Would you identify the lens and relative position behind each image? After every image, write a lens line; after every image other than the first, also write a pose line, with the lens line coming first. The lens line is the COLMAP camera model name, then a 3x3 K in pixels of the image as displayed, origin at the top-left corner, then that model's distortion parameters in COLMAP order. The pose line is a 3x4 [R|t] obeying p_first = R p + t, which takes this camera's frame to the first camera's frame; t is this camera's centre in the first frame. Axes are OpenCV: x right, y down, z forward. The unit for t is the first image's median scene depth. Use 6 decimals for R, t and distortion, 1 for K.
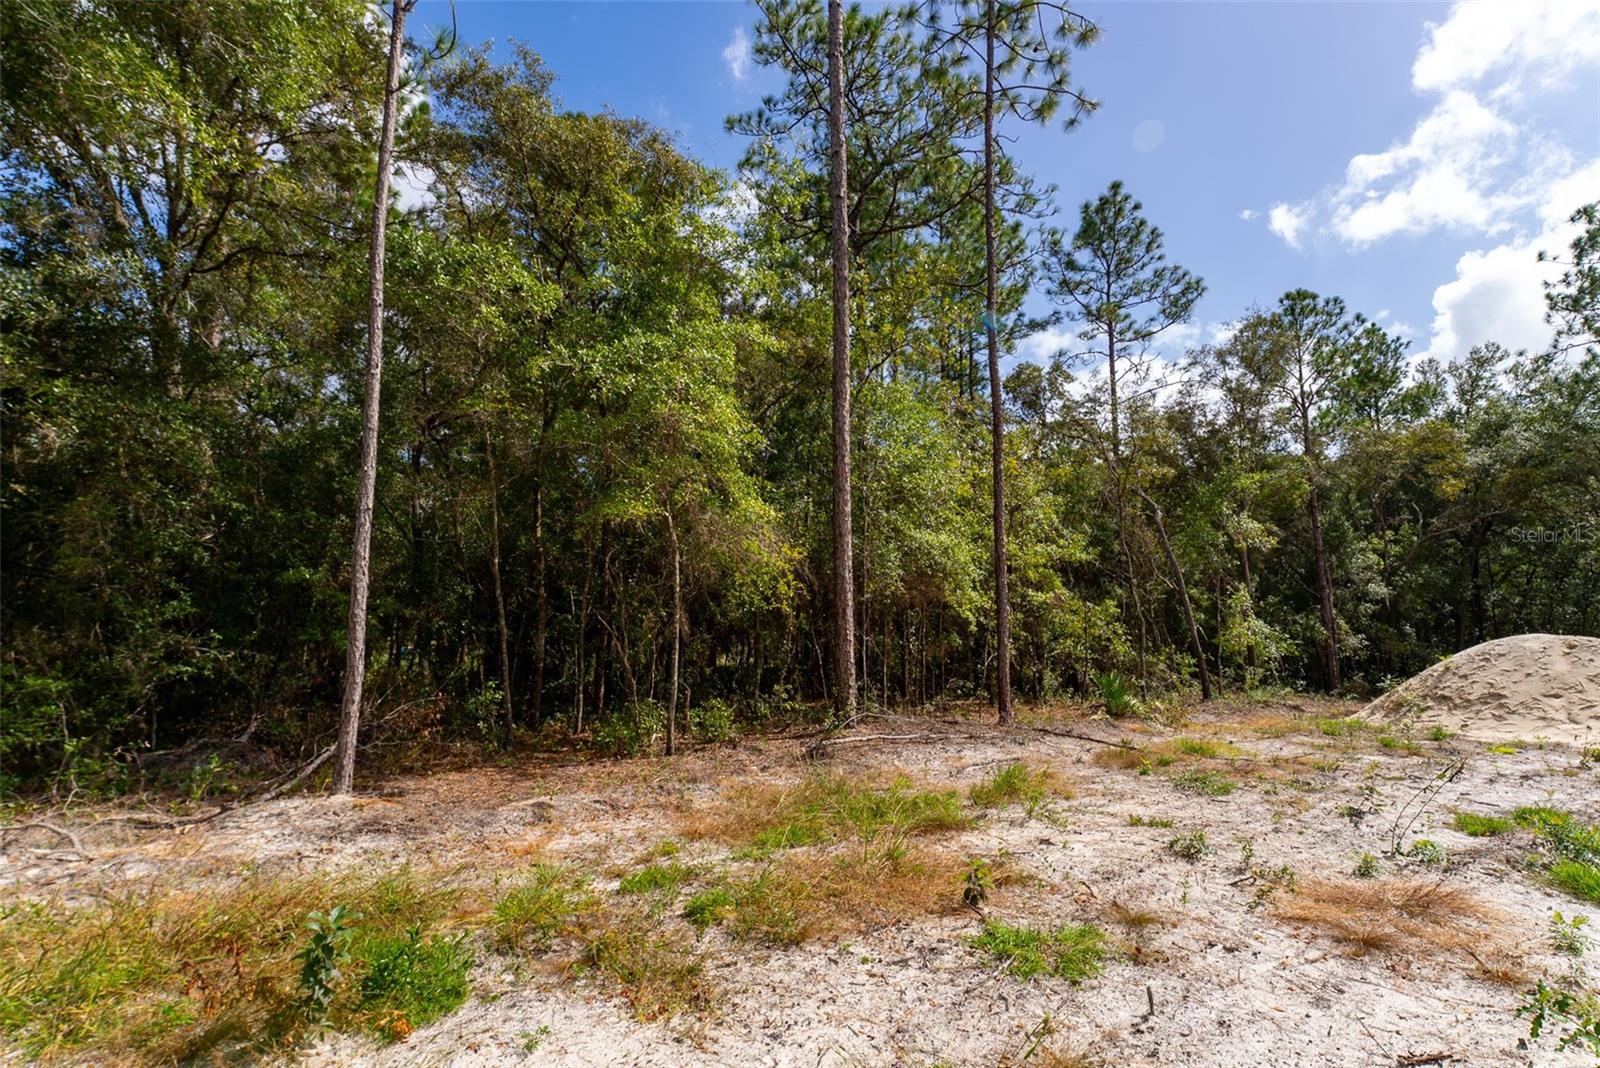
lens RADIAL K [[735.2, 0, 770.1], [0, 735.2, 541.5], [0, 0, 1]] dist [-0.003620, 0.001336]
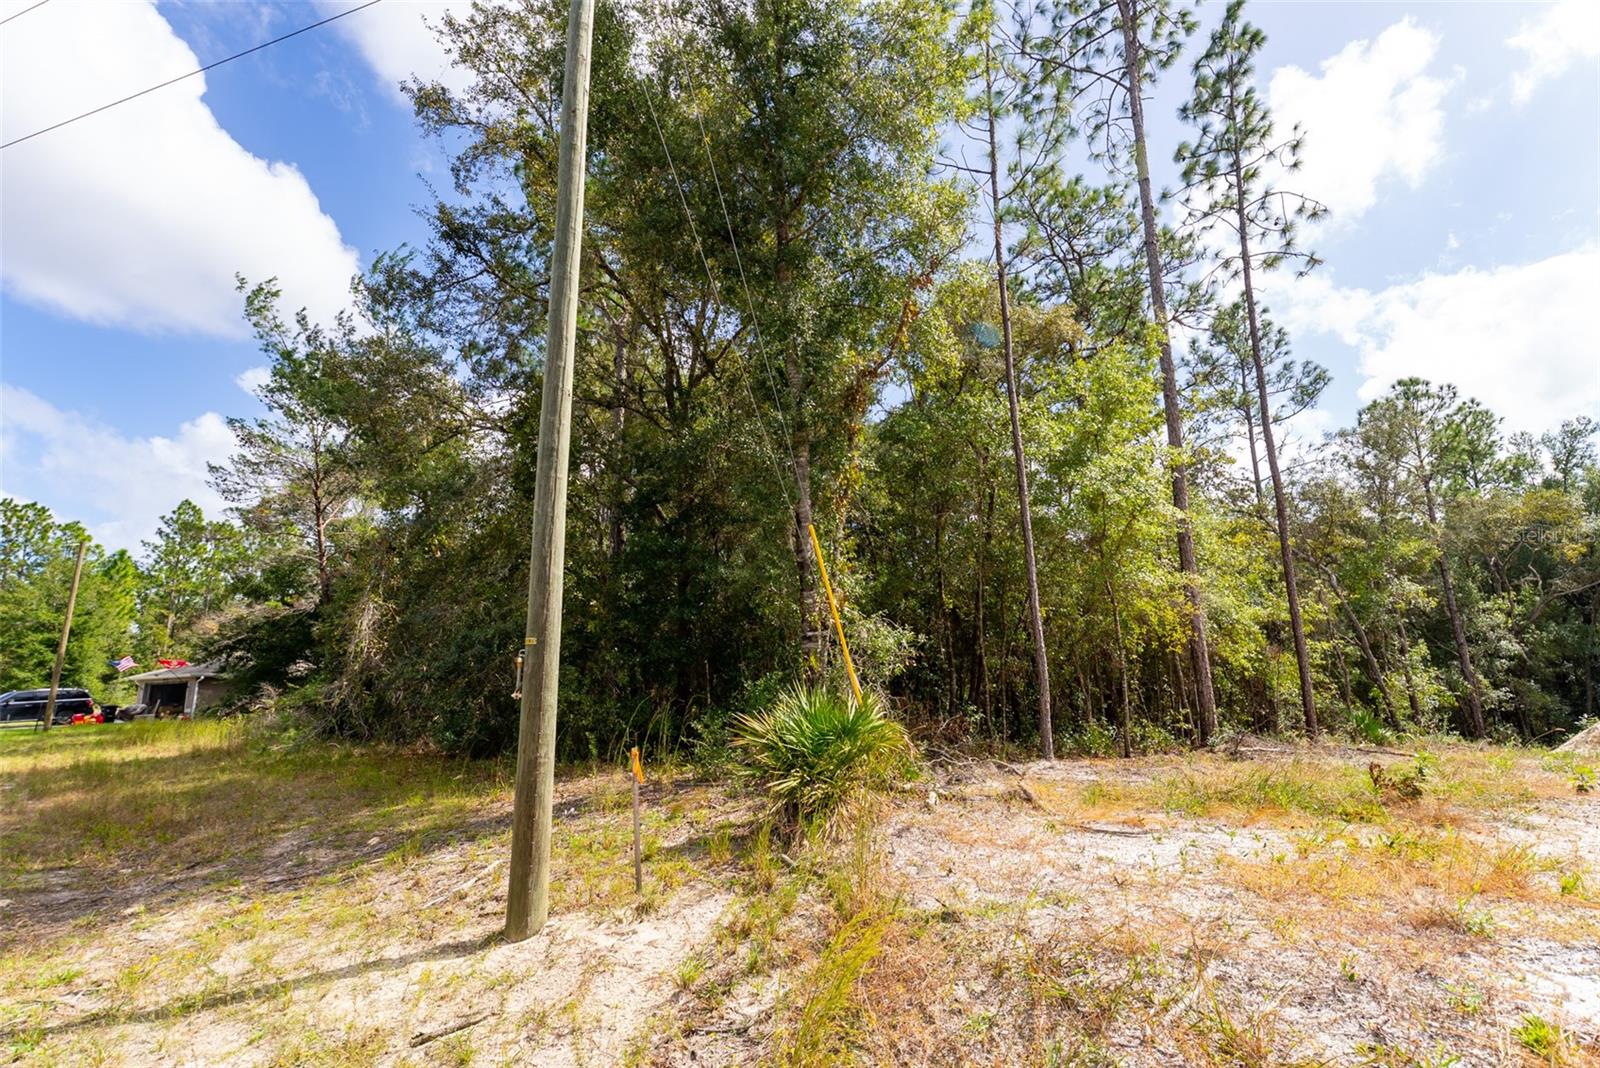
lens RADIAL K [[735.2, 0, 805.2], [0, 735.2, 542.4], [0, 0, 1]] dist [-0.003620, 0.001336]
pose [[0.999715, -0.018761, -0.014733, -0.199533], [0.017197, 0.994843, -0.099957, 0.004297], [0.016532, 0.099676, 0.994883, -0.108301]]
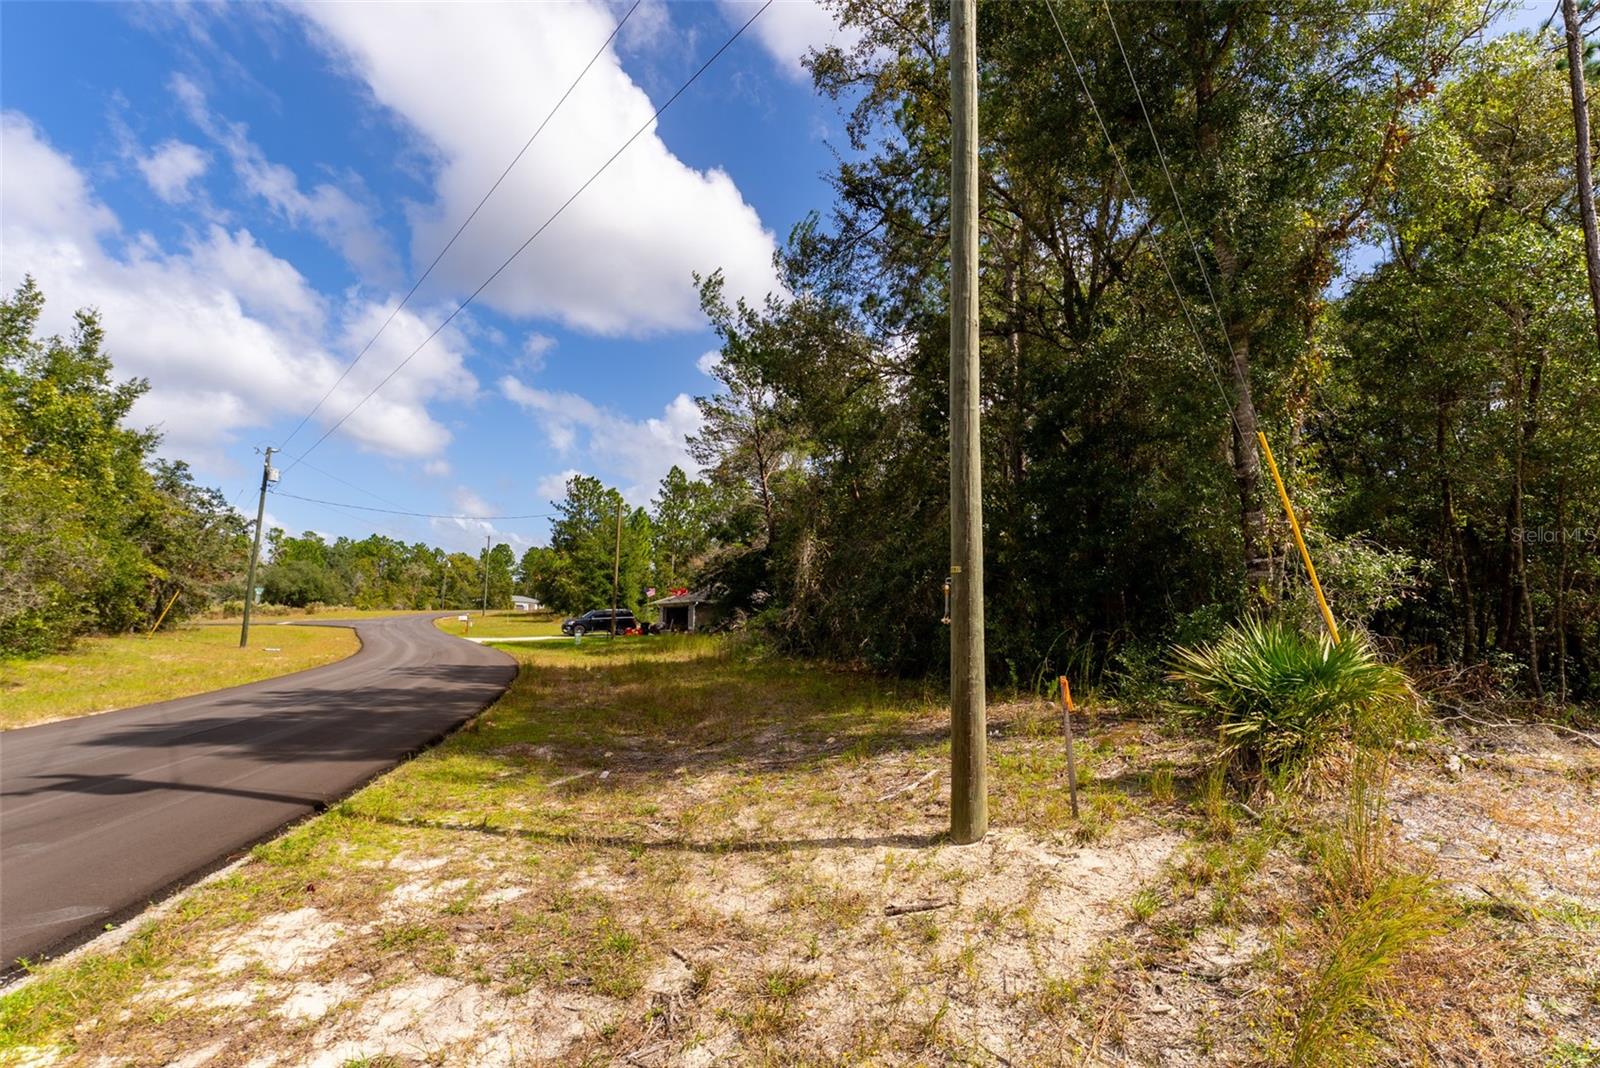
lens RADIAL K [[735.2, 0, 807.9], [0, 735.2, 548.5], [0, 0, 1]] dist [-0.003620, 0.001336]
pose [[0.854688, -0.040065, -0.517594, -0.205430], [0.037582, 0.999177, -0.015284, 0.005361], [0.517780, -0.006389, 0.855490, -0.108415]]
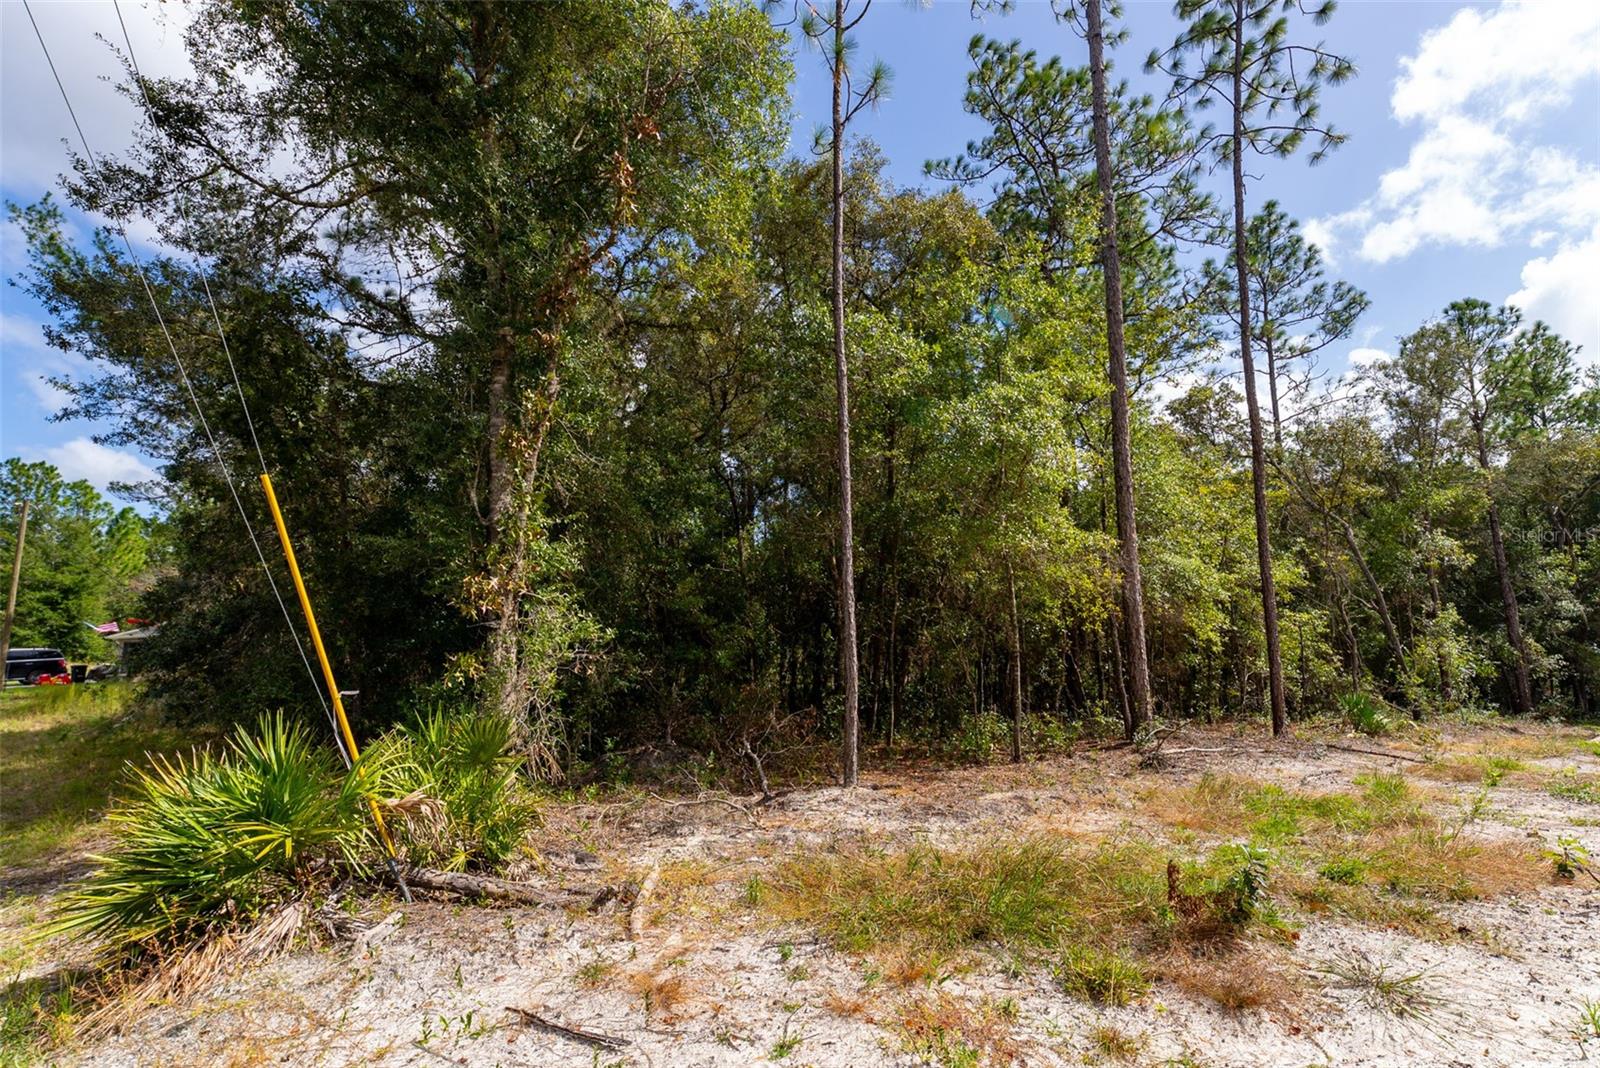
lens RADIAL K [[735.2, 0, 811.4], [0, 735.2, 541.0], [0, 0, 1]] dist [-0.003620, 0.001336]
pose [[0.997314, -0.022207, -0.069798, -0.088245], [0.019573, 0.999078, -0.038206, -0.002900], [0.070582, 0.036738, 0.996829, -0.019486]]
